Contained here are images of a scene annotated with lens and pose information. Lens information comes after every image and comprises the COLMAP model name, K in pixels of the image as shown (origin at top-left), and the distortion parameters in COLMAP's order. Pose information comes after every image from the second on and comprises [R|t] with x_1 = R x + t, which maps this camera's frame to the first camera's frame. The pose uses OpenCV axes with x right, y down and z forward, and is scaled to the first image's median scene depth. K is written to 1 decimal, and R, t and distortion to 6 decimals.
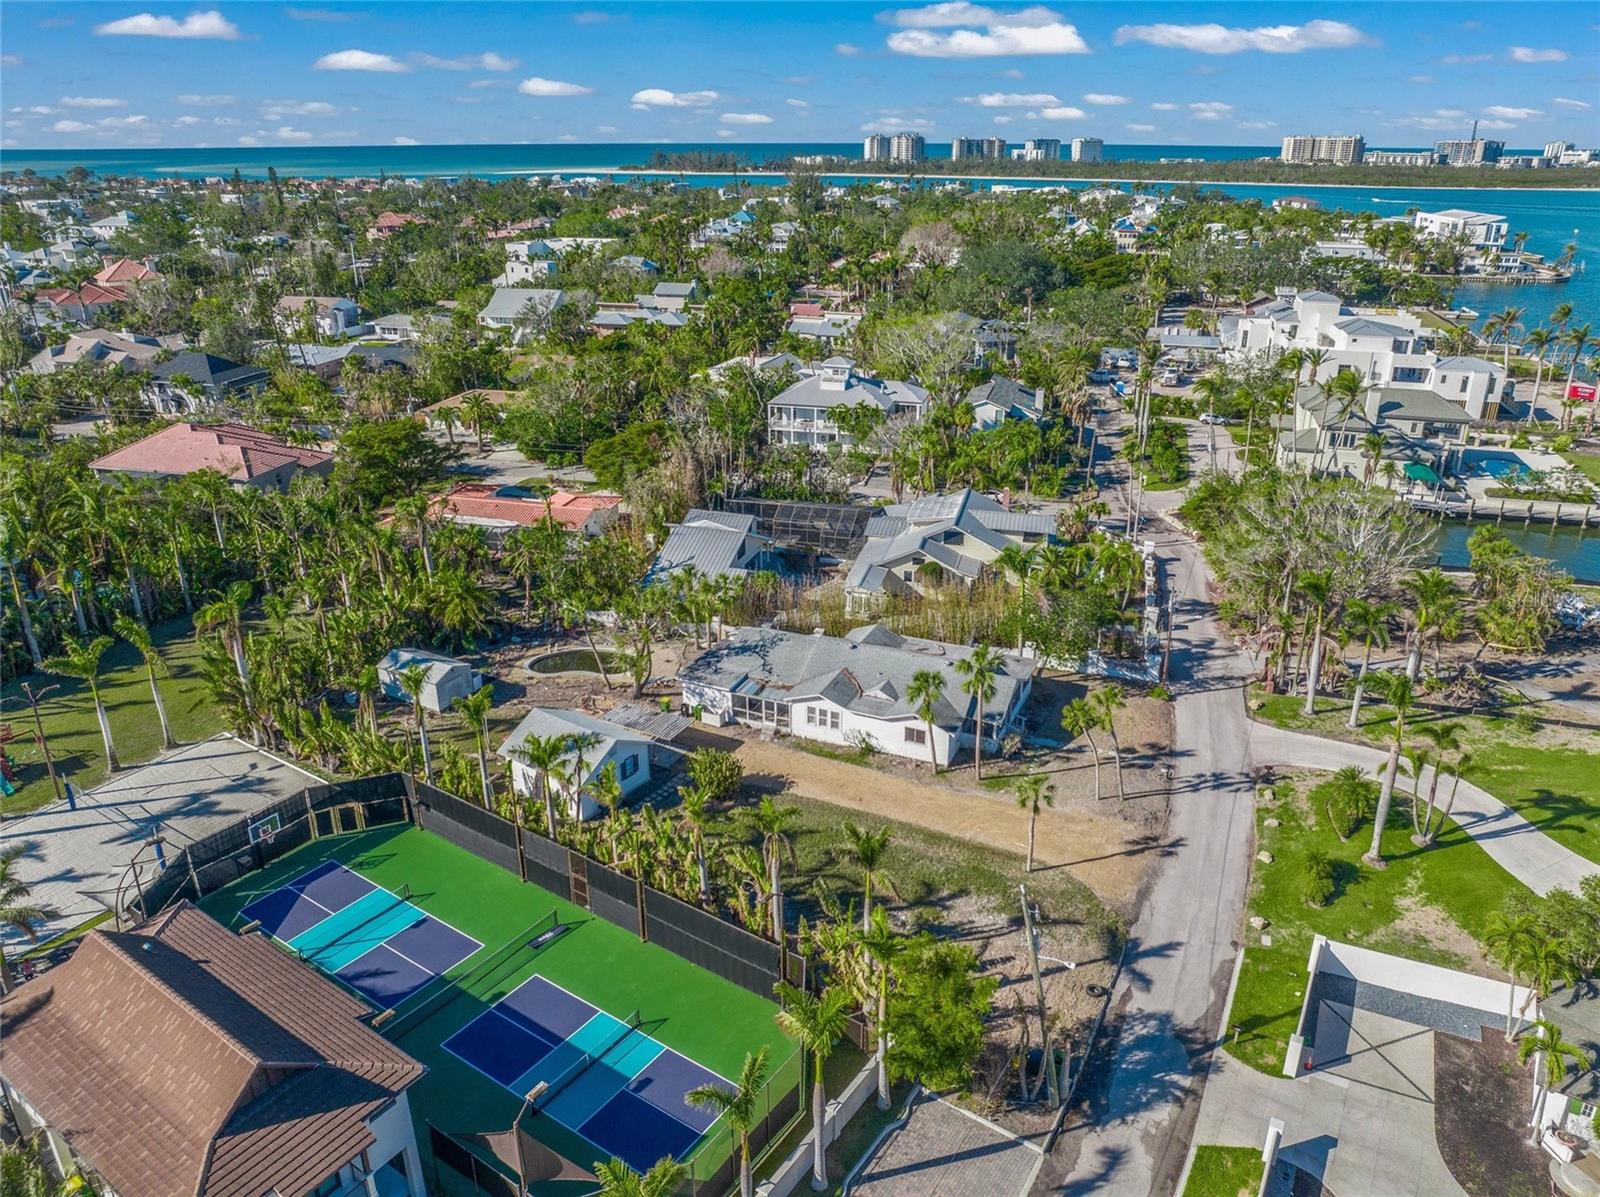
lens RADIAL K [[1121.6, 0, 803.1], [0, 1121.6, 595.0], [0, 0, 1]] dist [-0.028362, -0.001784]
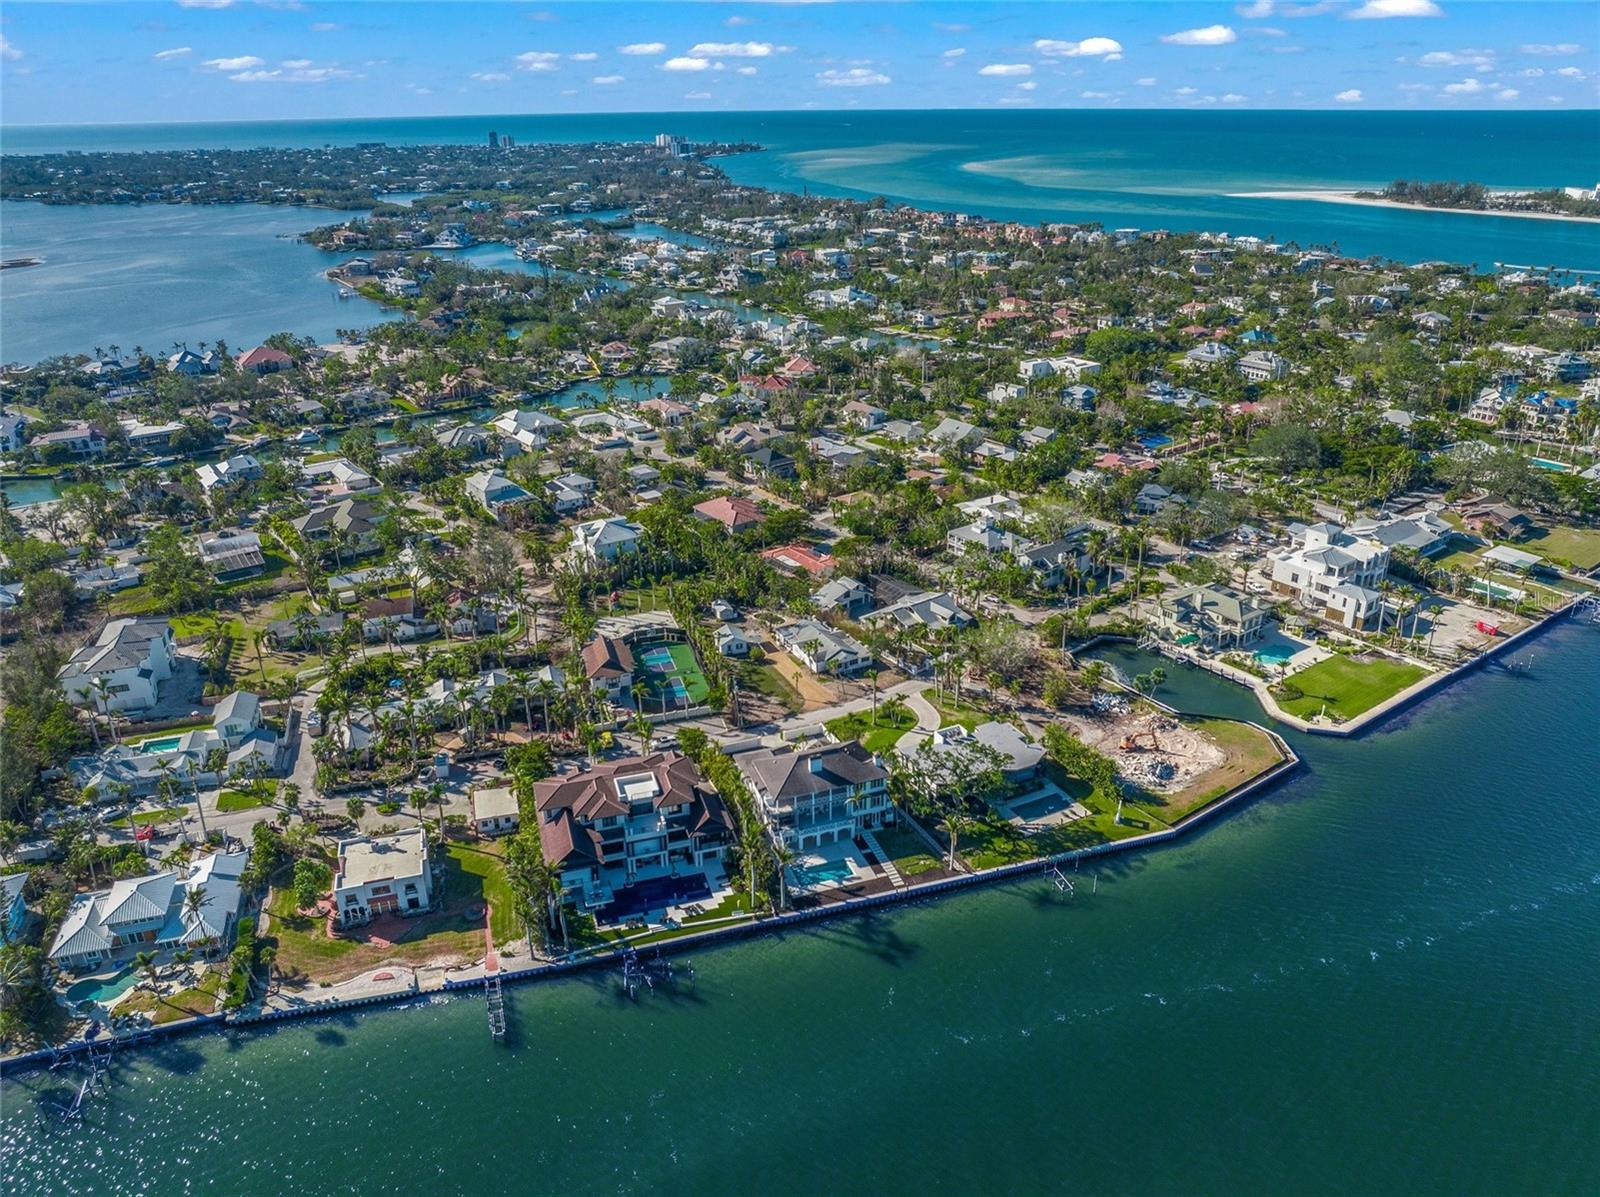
lens RADIAL K [[1121.6, 0, 803.1], [0, 1121.6, 595.0], [0, 0, 1]] dist [-0.028362, -0.001784]
pose [[0.786747, 0.241177, -0.568210, 1.878297], [-0.223880, 0.969323, 0.101445, -0.390818], [0.575245, 0.047399, 0.816607, -1.714873]]
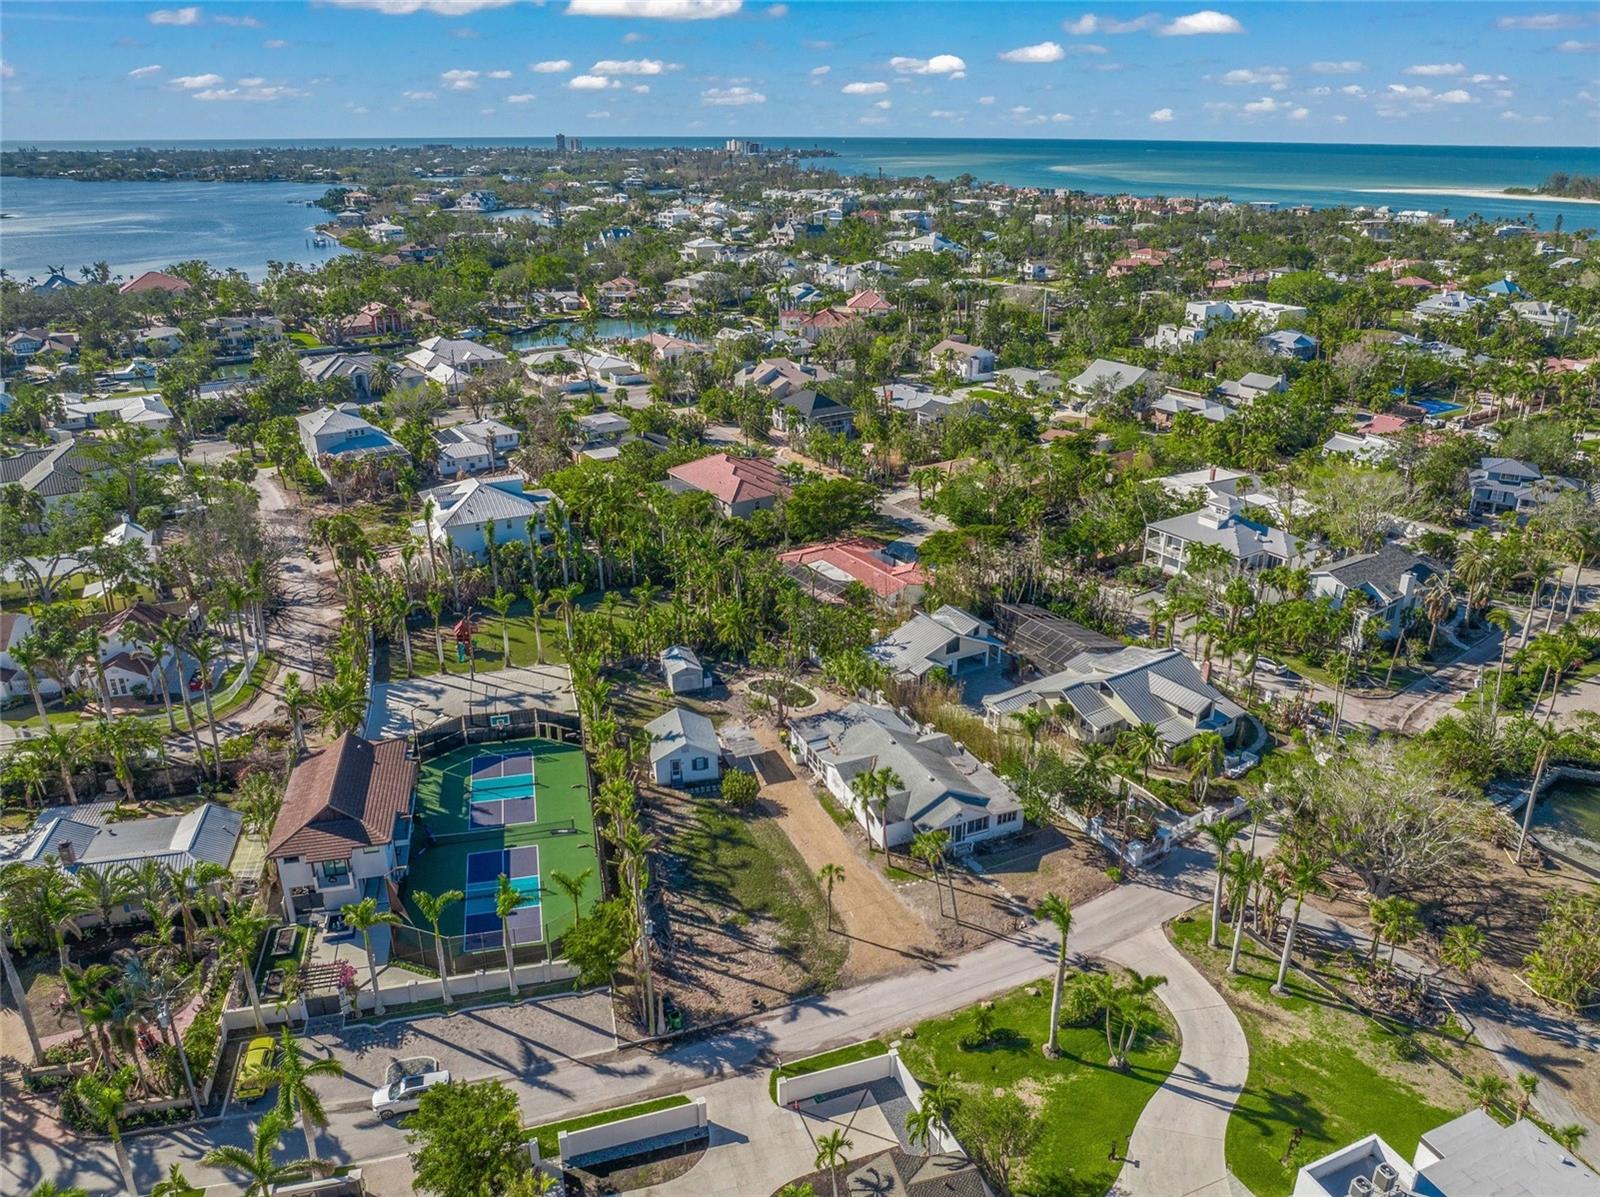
lens RADIAL K [[1121.6, 0, 803.1], [0, 1121.6, 595.0], [0, 0, 1]] dist [-0.028362, -0.001784]
pose [[0.746226, 0.256160, -0.614434, 0.765011], [-0.253792, 0.962763, 0.093150, -0.227018], [0.615416, 0.086428, 0.783450, -0.118582]]
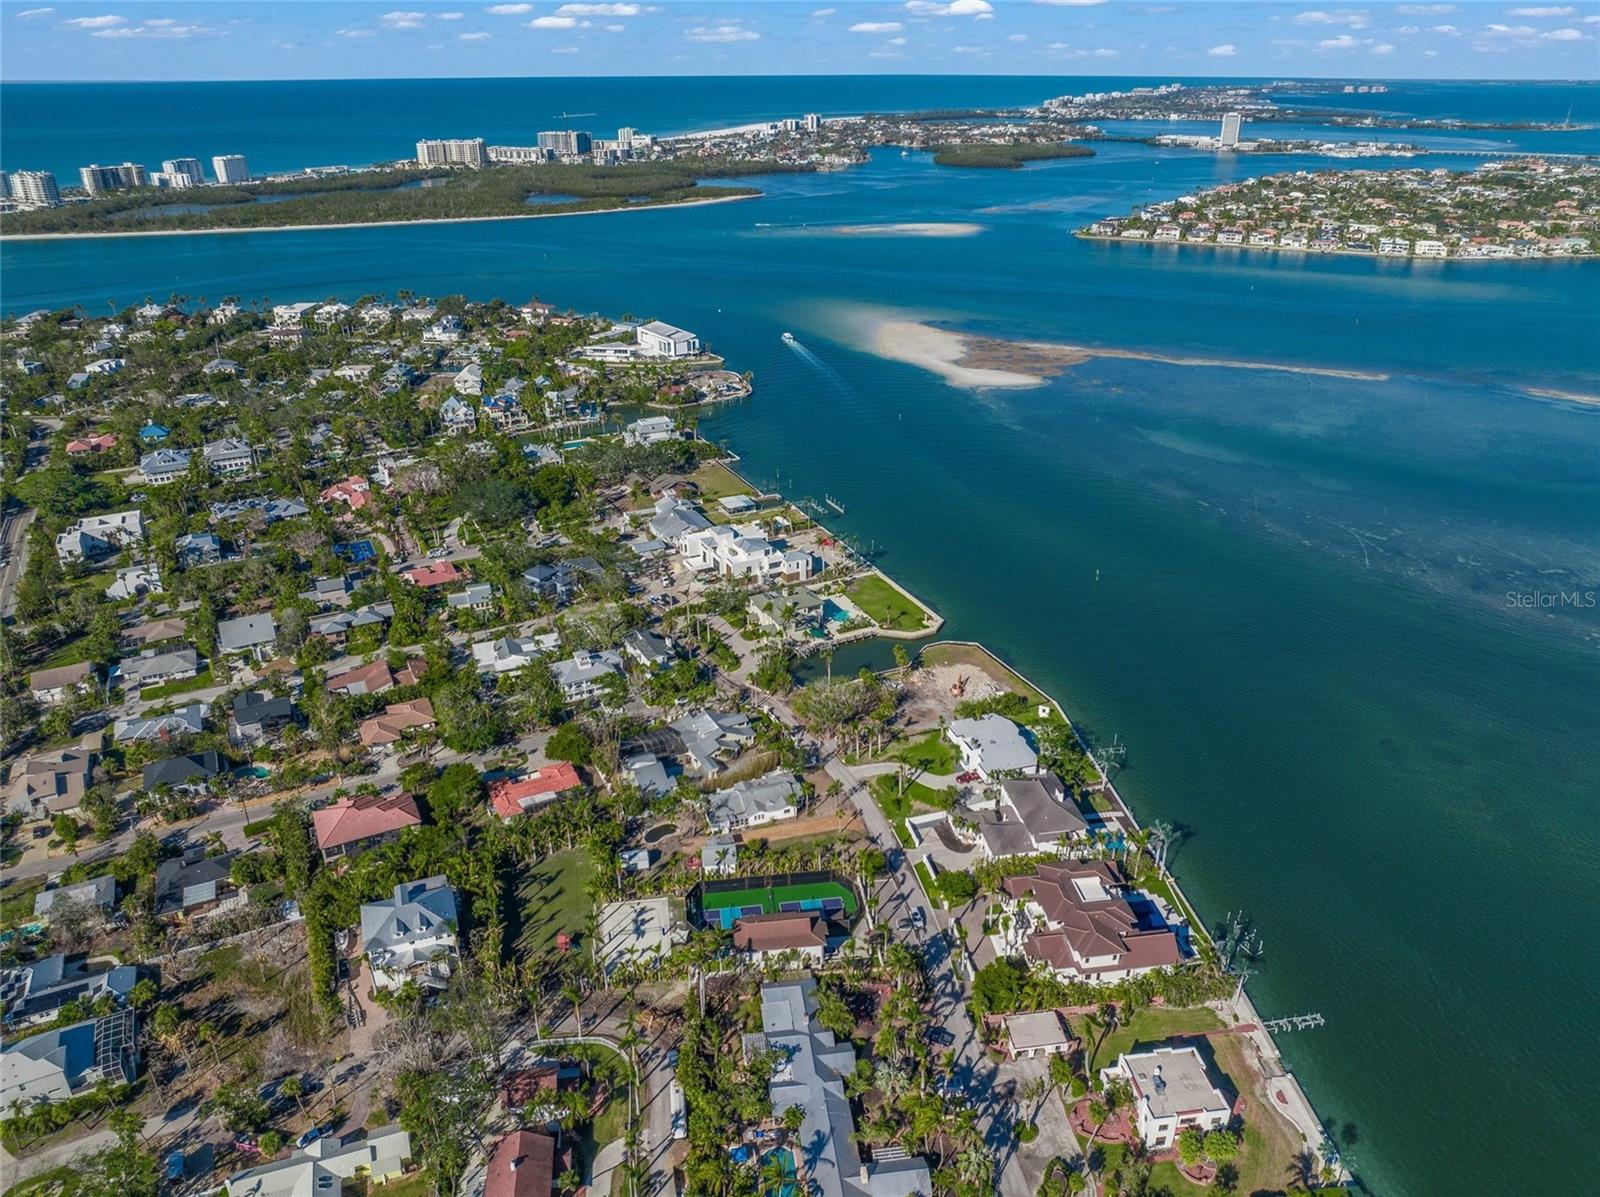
lens RADIAL K [[1121.6, 0, 803.1], [0, 1121.6, 595.0], [0, 0, 1]] dist [-0.028362, -0.001784]
pose [[0.741373, -0.291869, 0.604300, -1.698881], [0.257461, 0.955268, 0.145521, -0.969611], [-0.619742, 0.047699, 0.783355, -1.716038]]
